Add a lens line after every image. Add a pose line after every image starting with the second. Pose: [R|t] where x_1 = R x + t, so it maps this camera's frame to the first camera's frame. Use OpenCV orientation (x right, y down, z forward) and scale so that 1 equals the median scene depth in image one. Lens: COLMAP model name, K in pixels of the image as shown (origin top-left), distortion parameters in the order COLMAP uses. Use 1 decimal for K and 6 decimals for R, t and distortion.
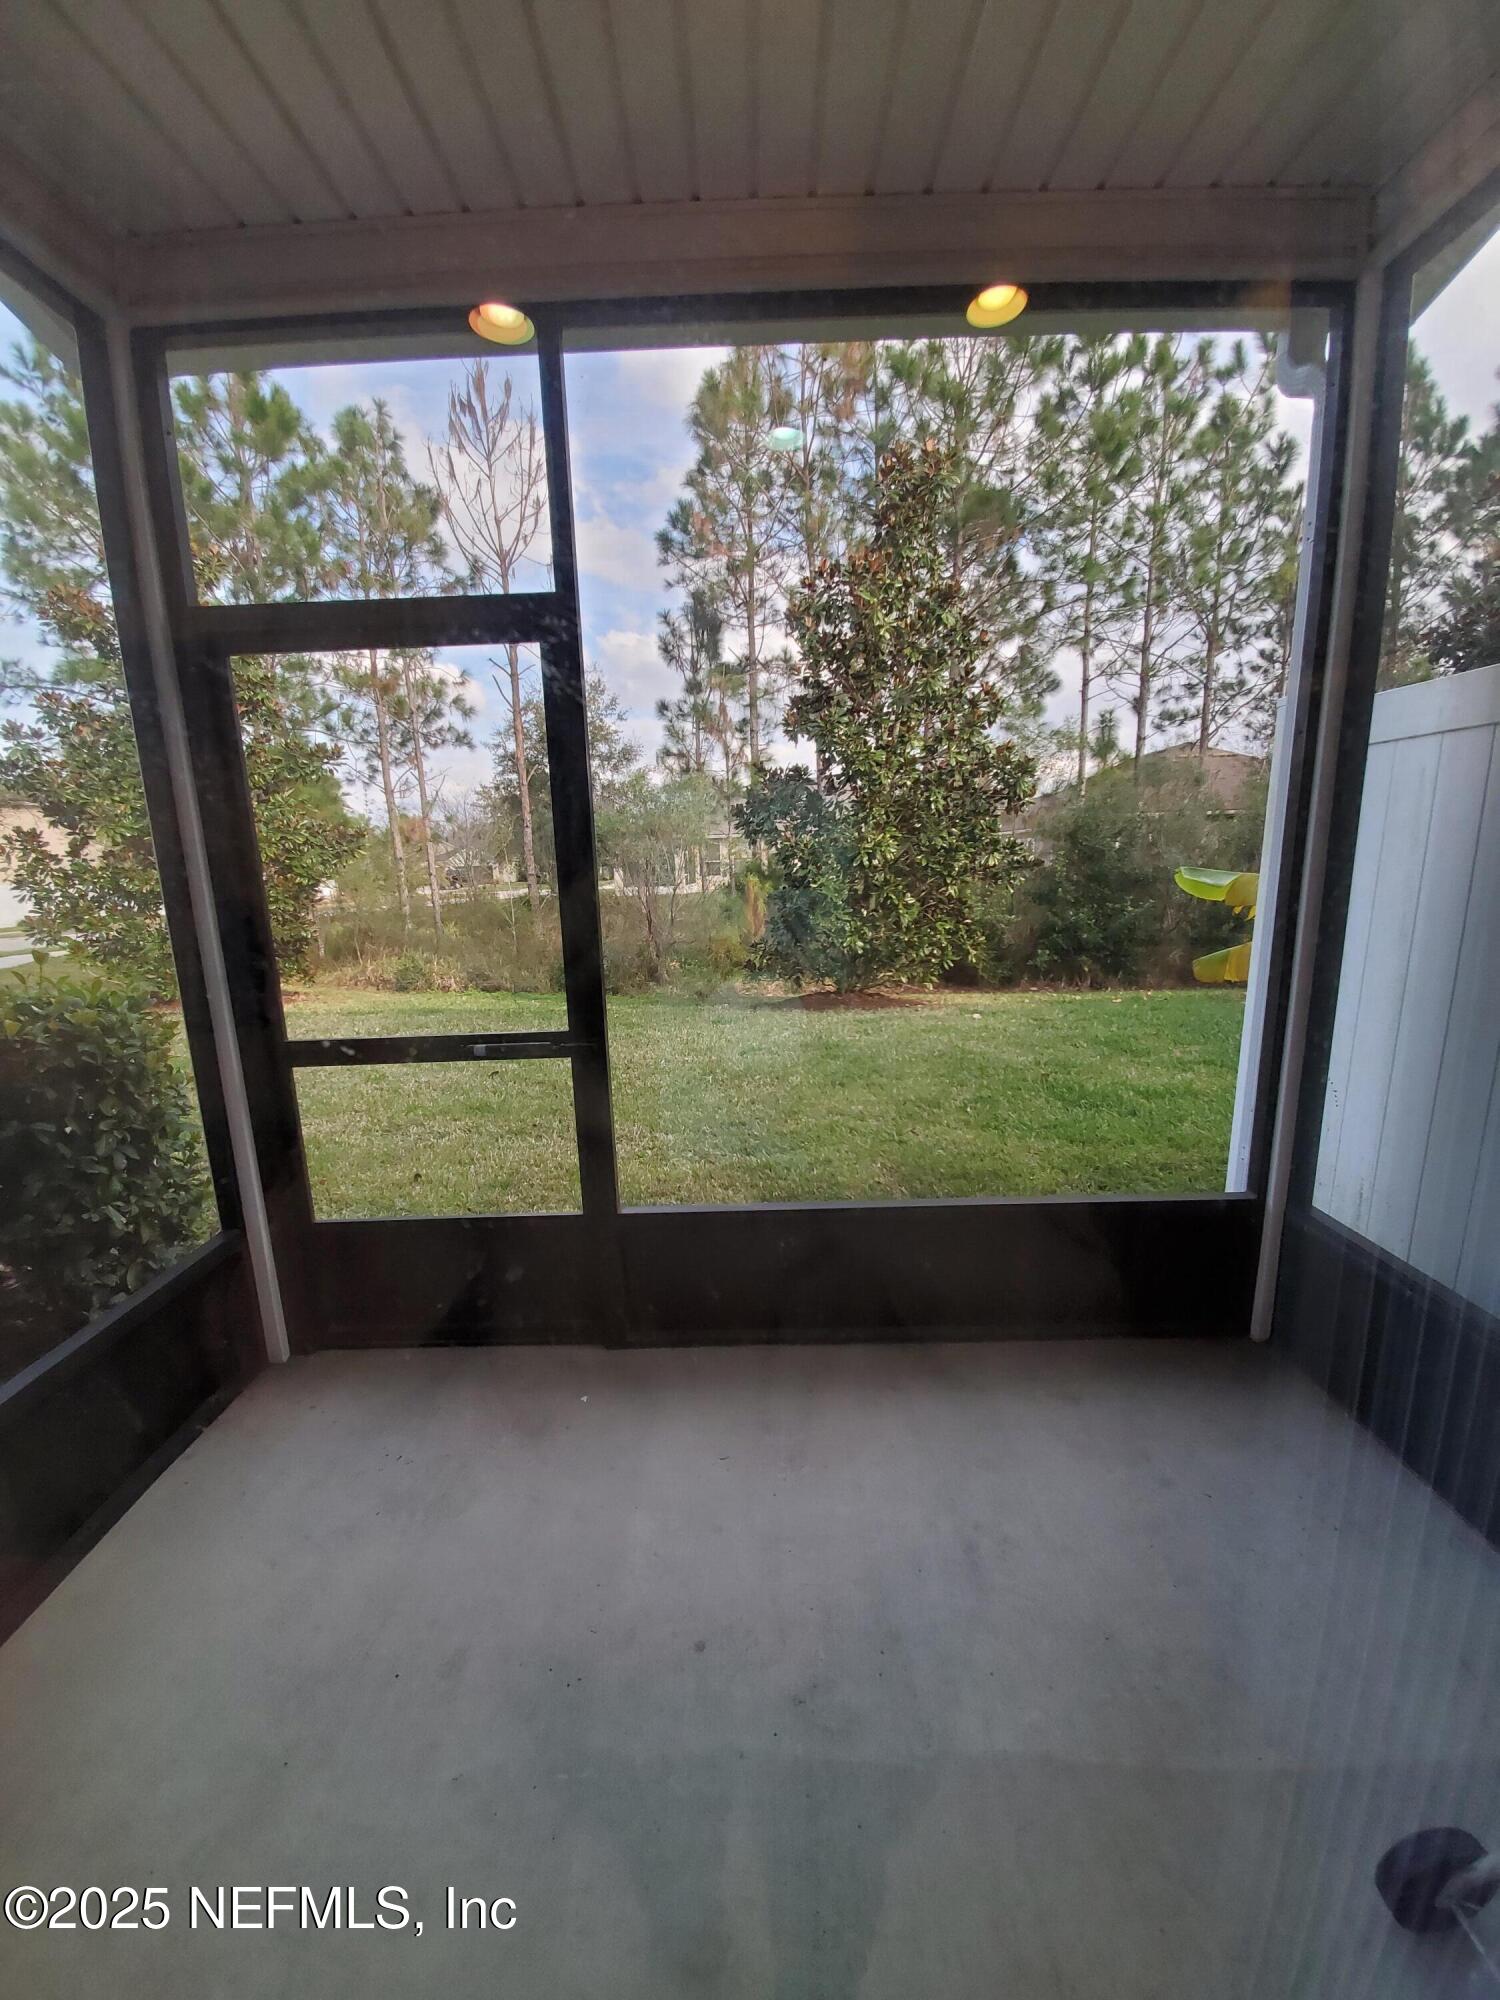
lens RADIAL K [[796.3, 0, 741.2], [0, 796.3, 1020.4], [0, 0, 1]] dist [-0.005071, -0.003872]
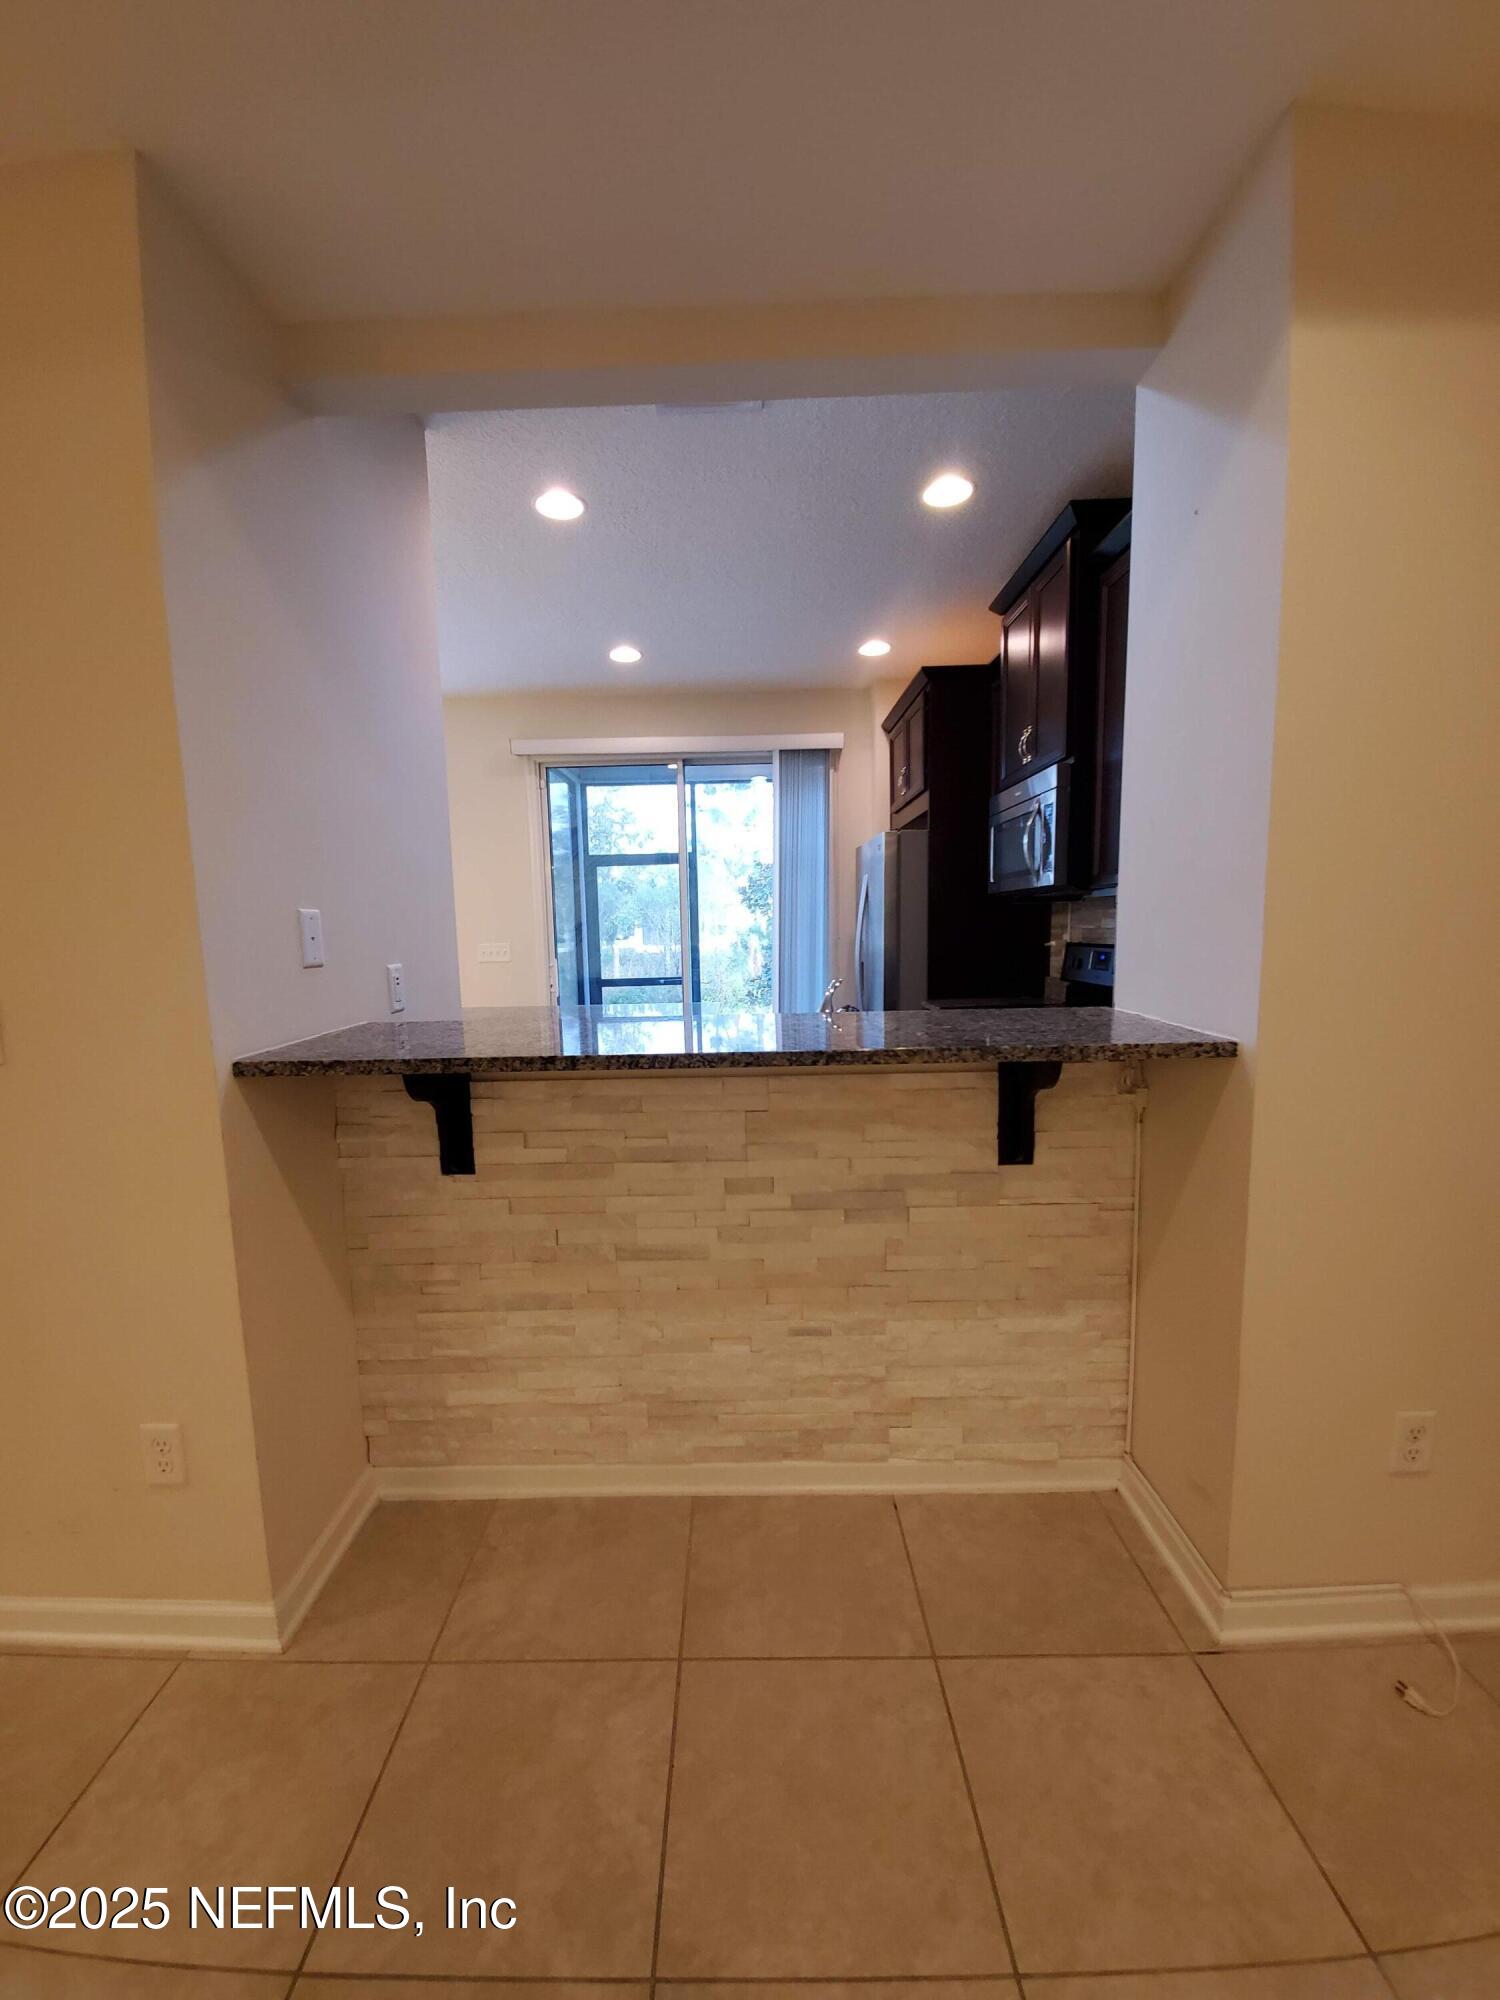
lens RADIAL K [[796.3, 0, 735.1], [0, 796.3, 1018.5], [0, 0, 1]] dist [-0.005071, -0.003872]
pose [[0.999891, 0.005443, -0.013729, 0.002227], [-0.006522, 0.996786, -0.079844, 0.071495], [0.013250, 0.079925, 0.996713, -0.356157]]
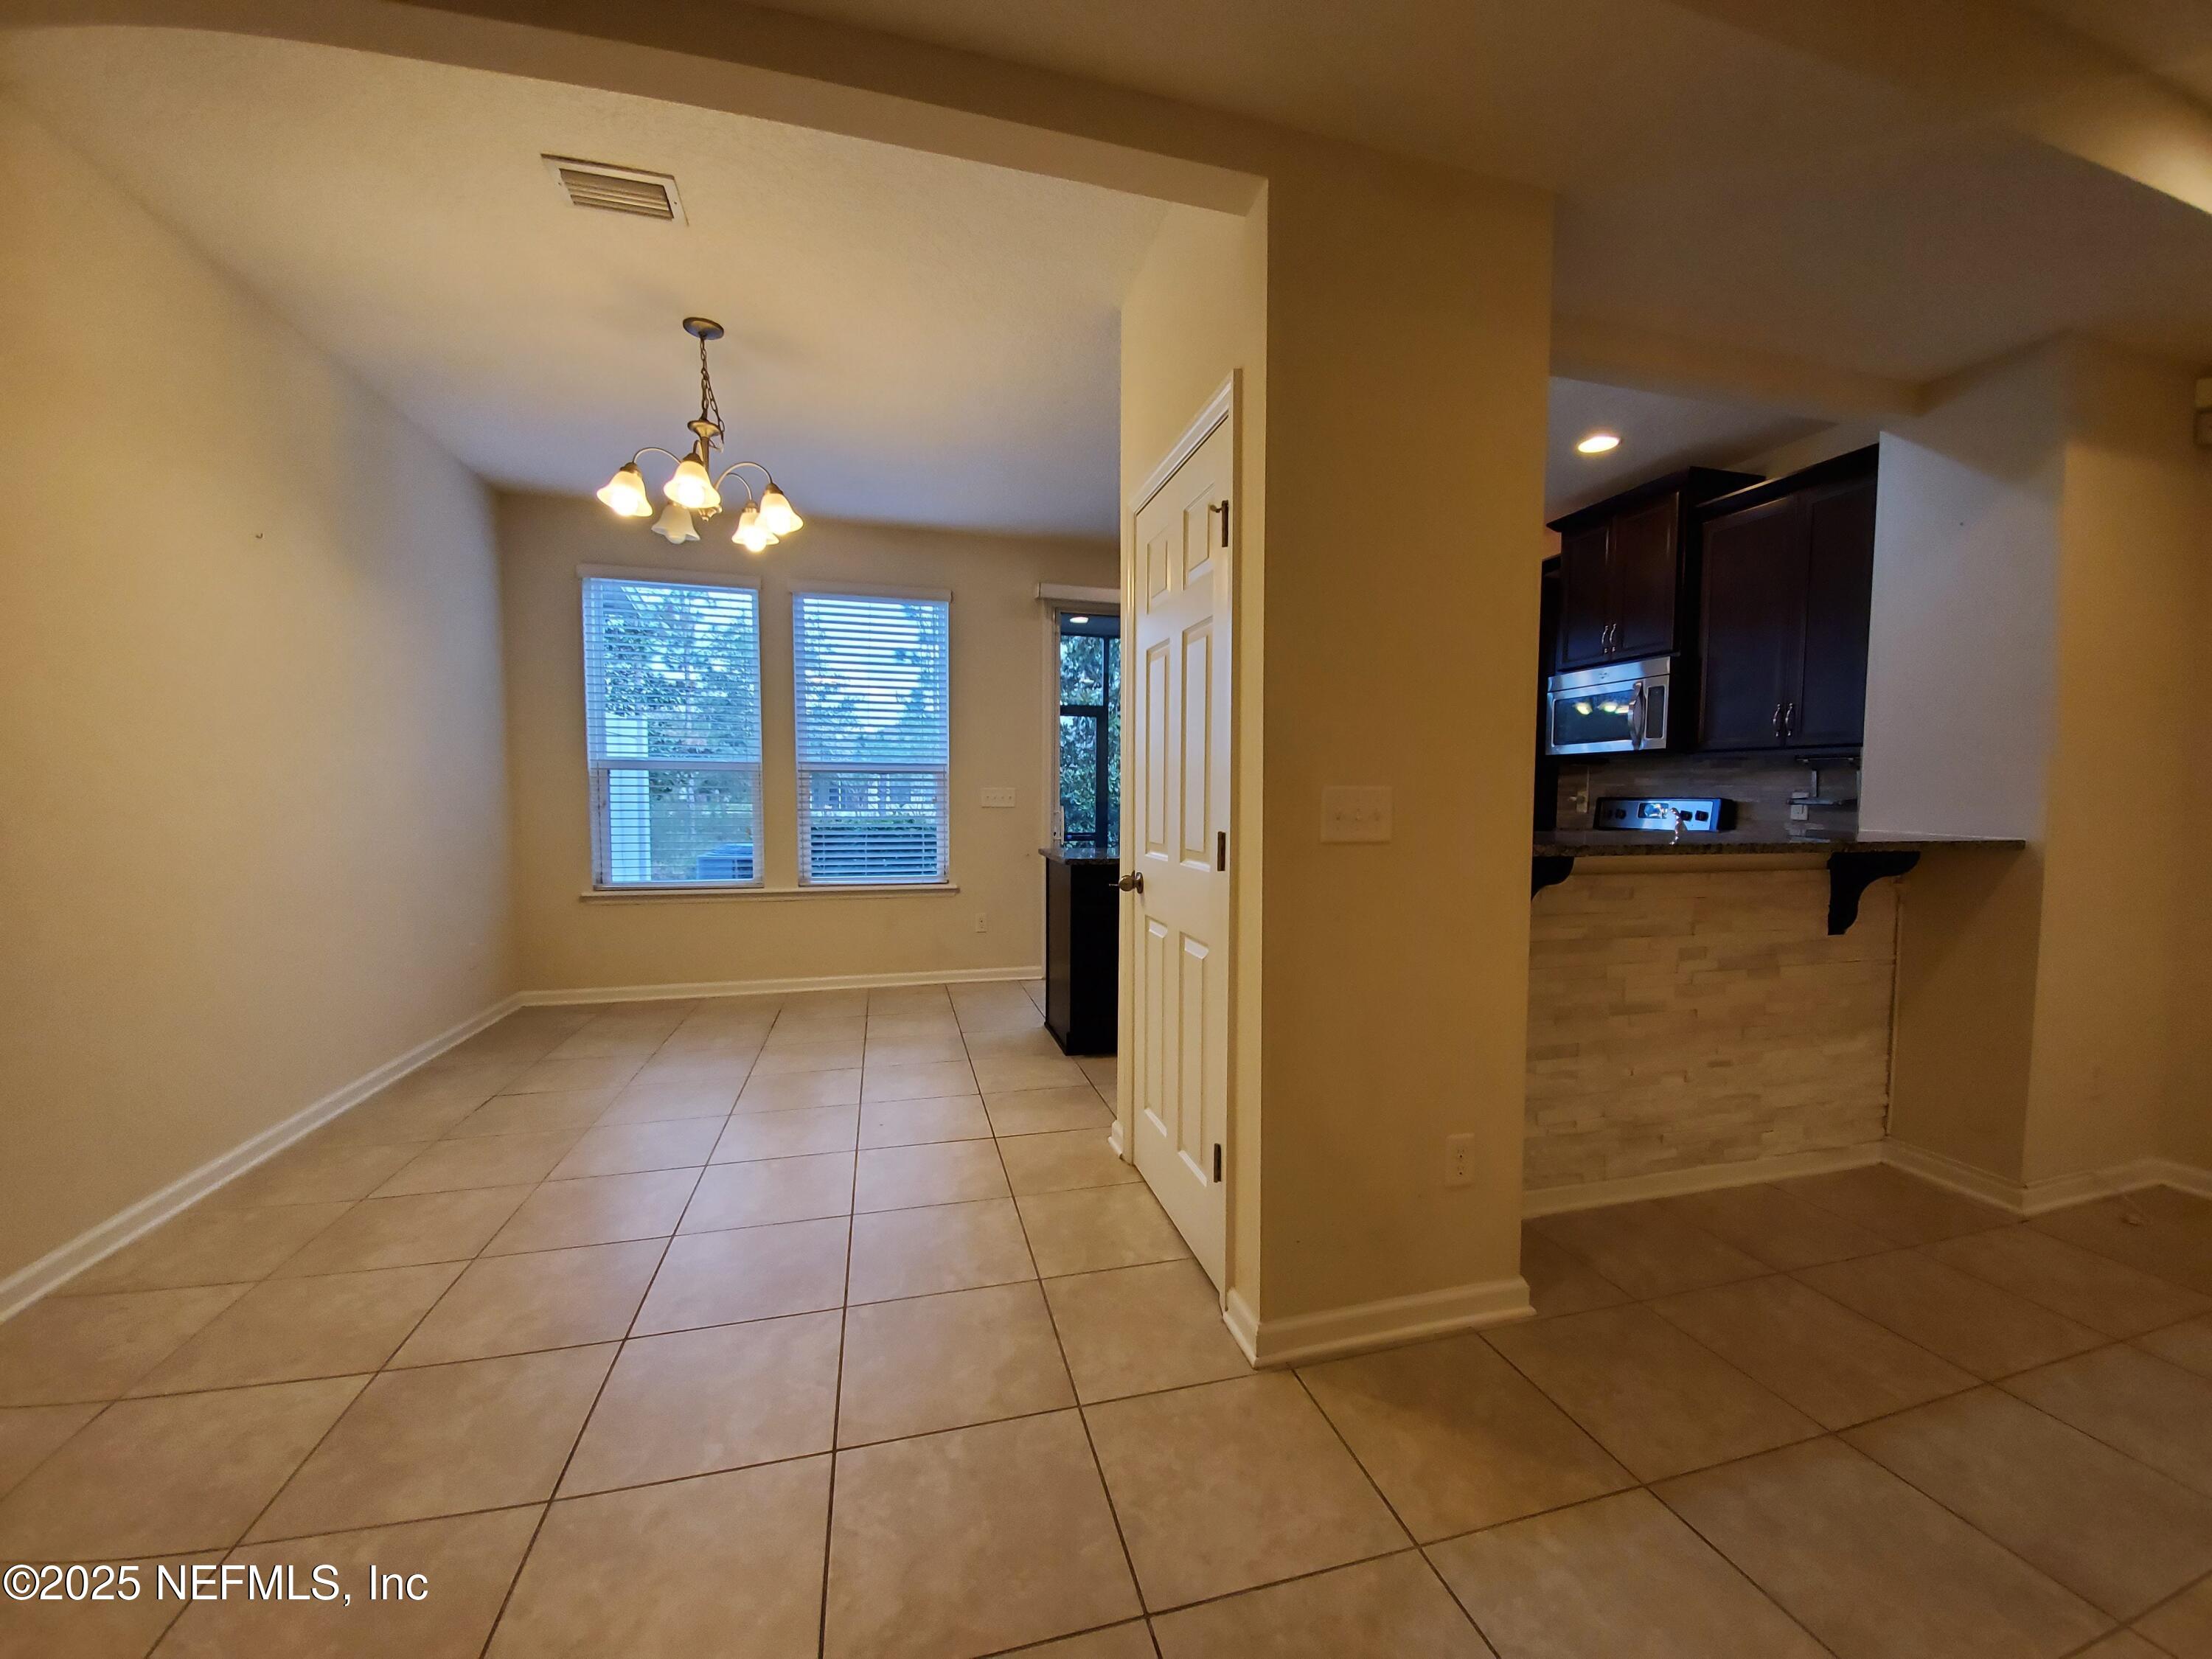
lens RADIAL K [[880.7, 0, 1148.5], [0, 880.7, 842.6], [0, 0, 1]] dist [-0.005071, -0.003872]
pose [[0.959785, 0.020792, 0.279965, -0.121657], [0.019654, 0.989830, -0.140889, 0.084266], [-0.280048, 0.140726, 0.949616, -0.372489]]
